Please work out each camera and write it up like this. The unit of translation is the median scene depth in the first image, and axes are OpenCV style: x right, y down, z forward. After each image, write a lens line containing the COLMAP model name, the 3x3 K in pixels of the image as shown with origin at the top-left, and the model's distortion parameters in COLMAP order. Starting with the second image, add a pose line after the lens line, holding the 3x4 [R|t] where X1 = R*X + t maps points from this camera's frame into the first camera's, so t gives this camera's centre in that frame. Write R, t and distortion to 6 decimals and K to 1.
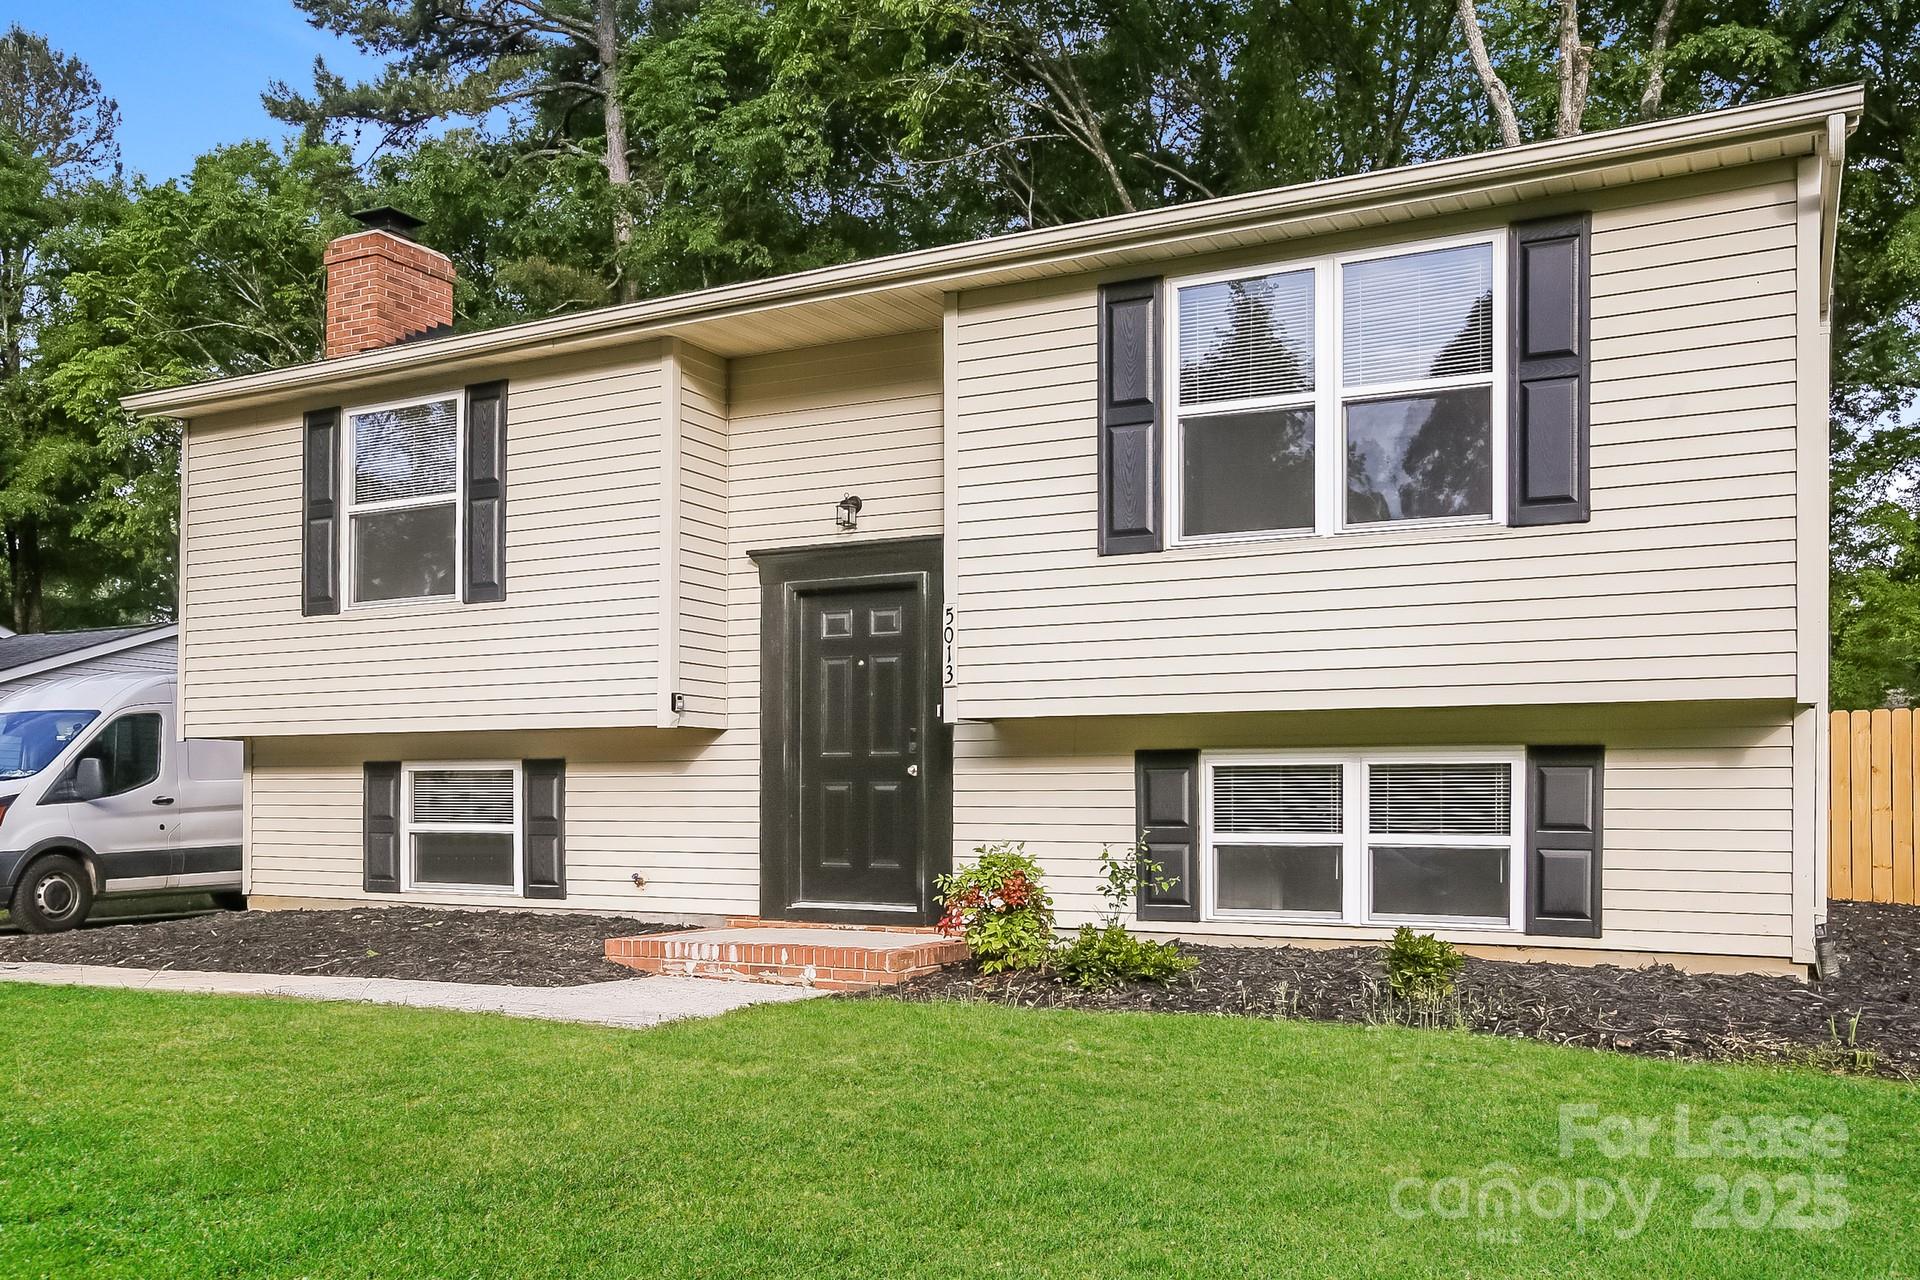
lens RADIAL K [[1564.0, 0, 955.5], [0, 1564.0, 785.8], [0, 0, 1]] dist [-0.013578, 0.001490]
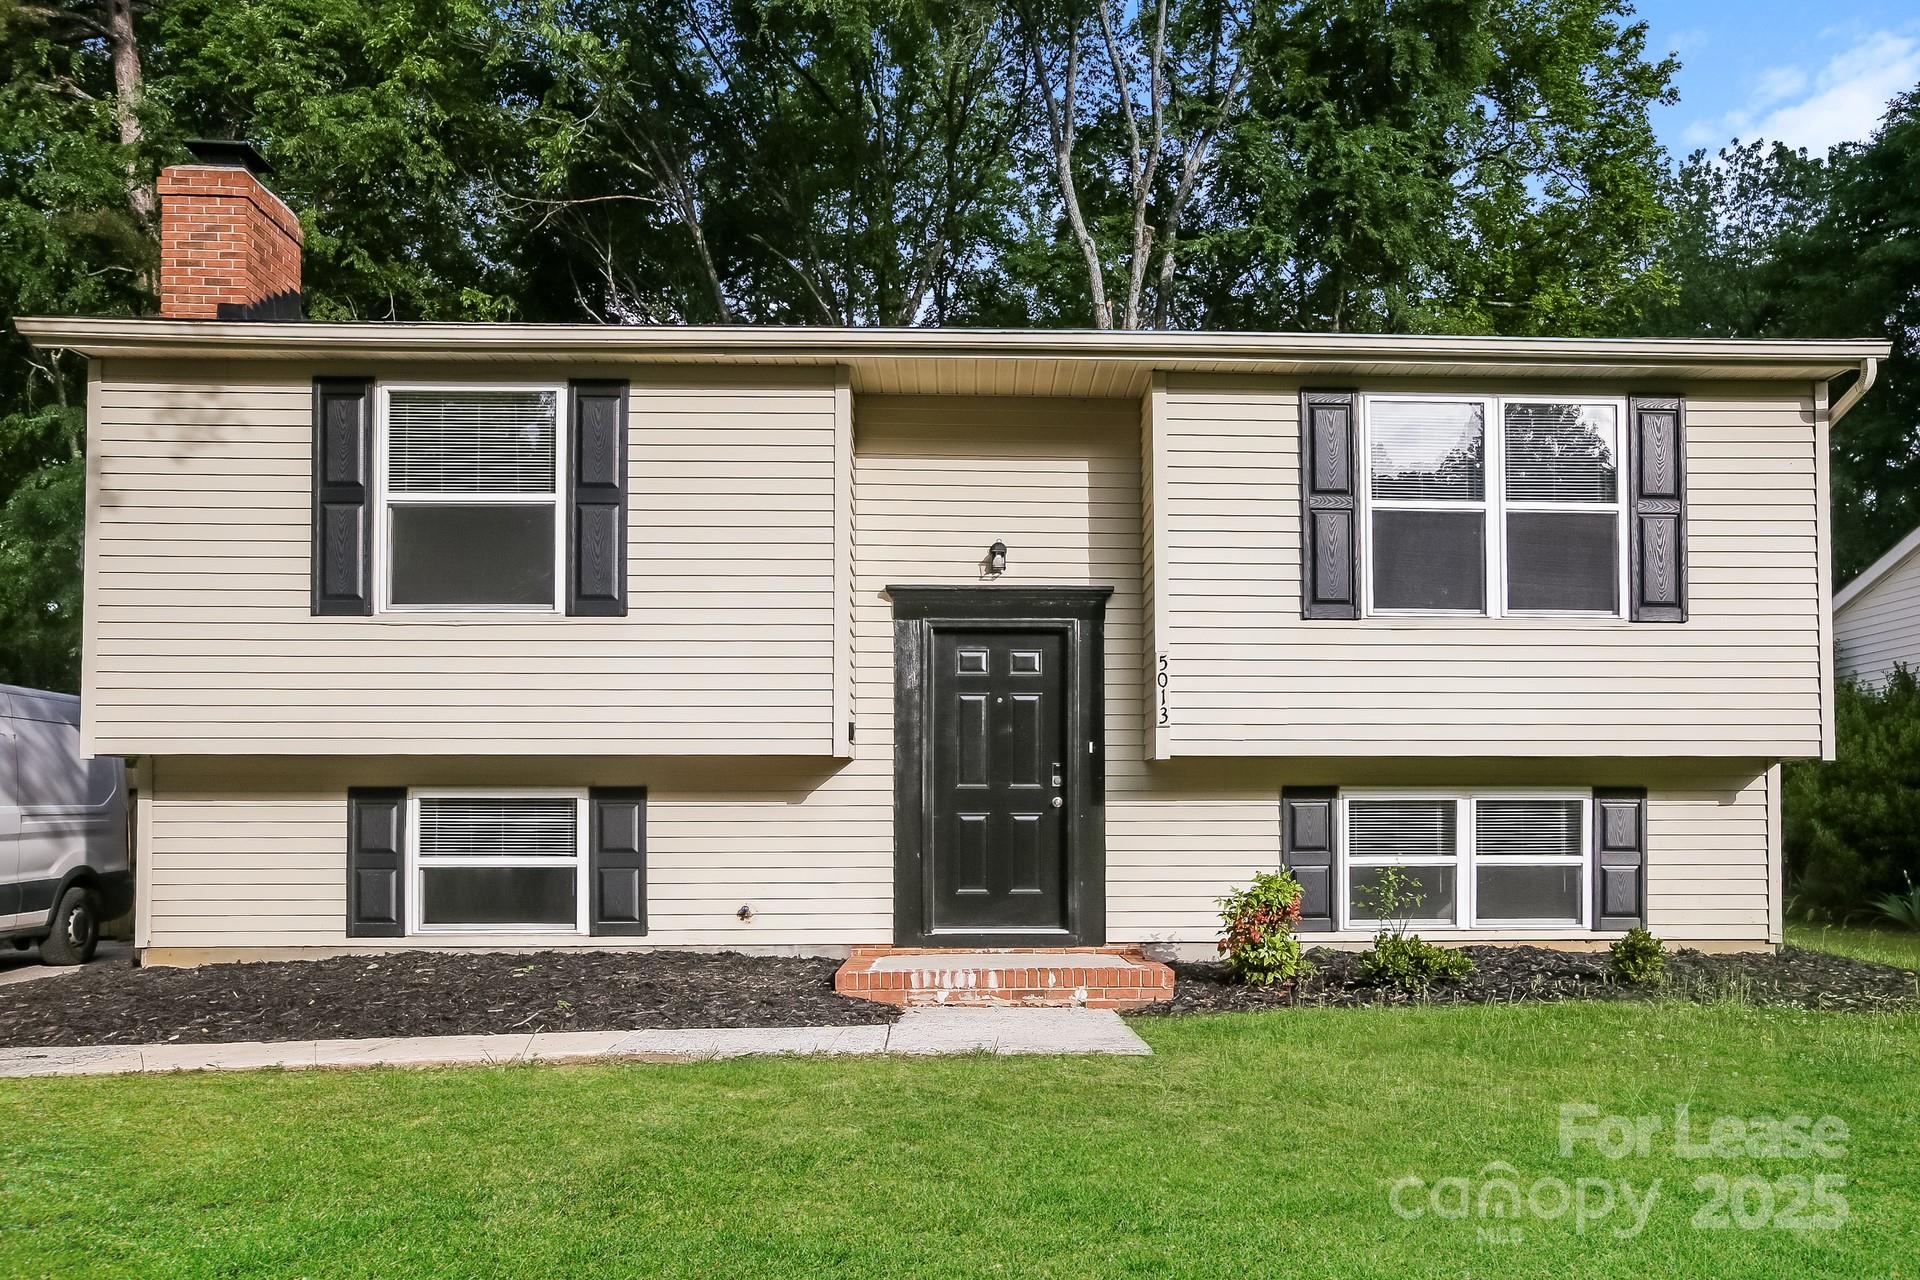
lens RADIAL K [[1400.2, 0, 1015.7], [0, 1400.2, 791.5], [0, 0, 1]] dist [-0.015939, 0.026465]
pose [[0.872861, 0.010442, 0.487857, -0.512625], [-0.002453, 0.999852, -0.017013, -0.000676], [-0.487963, 0.013653, 0.872758, 0.168589]]
